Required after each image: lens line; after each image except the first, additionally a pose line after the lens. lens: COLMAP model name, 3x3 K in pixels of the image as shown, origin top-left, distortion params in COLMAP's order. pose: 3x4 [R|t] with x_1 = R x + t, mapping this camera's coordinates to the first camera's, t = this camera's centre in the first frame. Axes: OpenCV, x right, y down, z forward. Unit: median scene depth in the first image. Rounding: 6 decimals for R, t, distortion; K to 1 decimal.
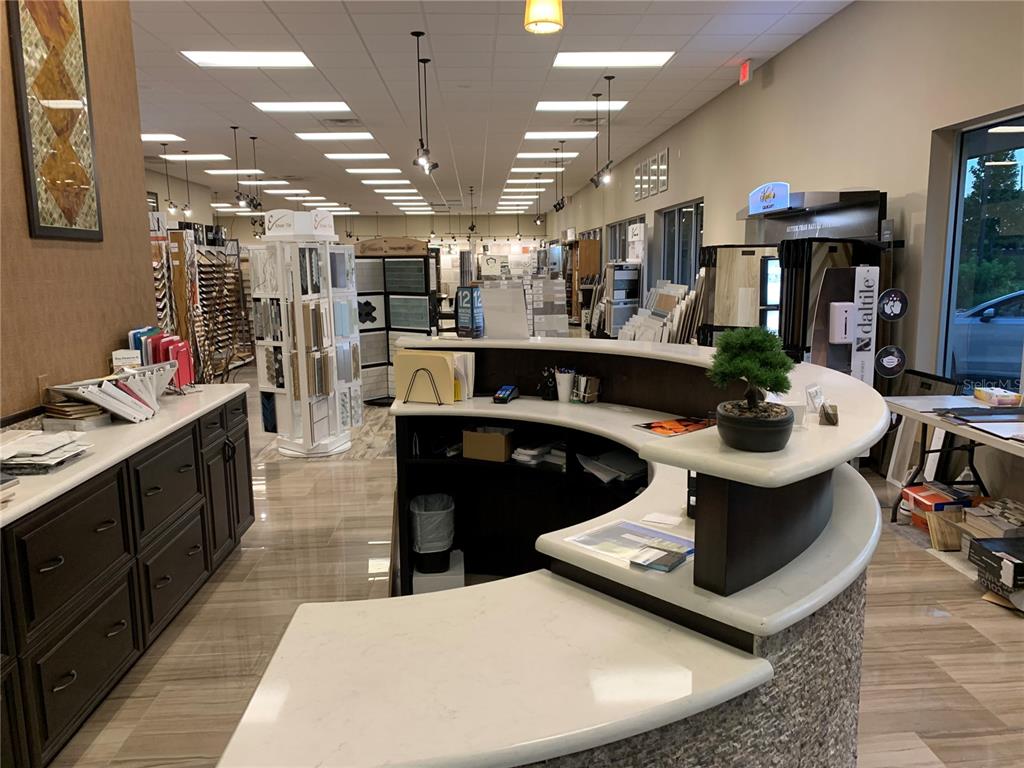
lens RADIAL K [[771.8, 0, 516.9], [0, 771.8, 386.1], [0, 0, 1]] dist [-0.028882, -0.012400]
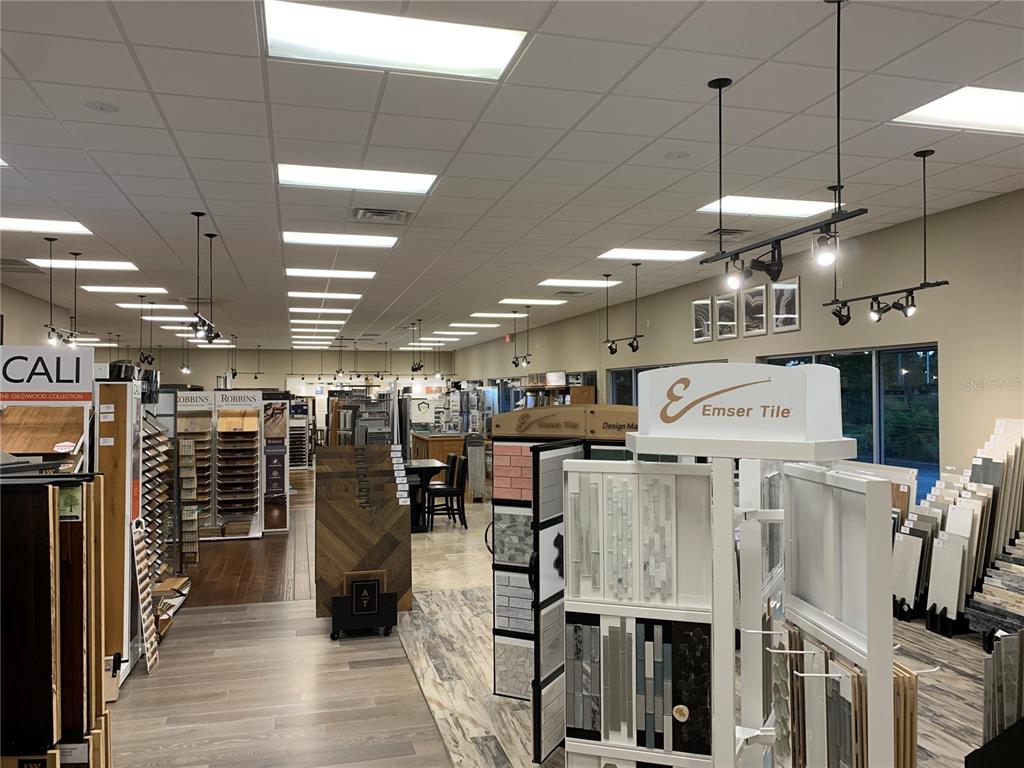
lens RADIAL K [[771.8, 0, 508.7], [0, 771.8, 381.2], [0, 0, 1]] dist [-0.028882, -0.012400]
pose [[0.977777, 0.005040, 0.209589, -0.287436], [0.032097, 0.984327, -0.173410, -0.102789], [-0.207178, 0.176283, 0.962290, 0.433585]]
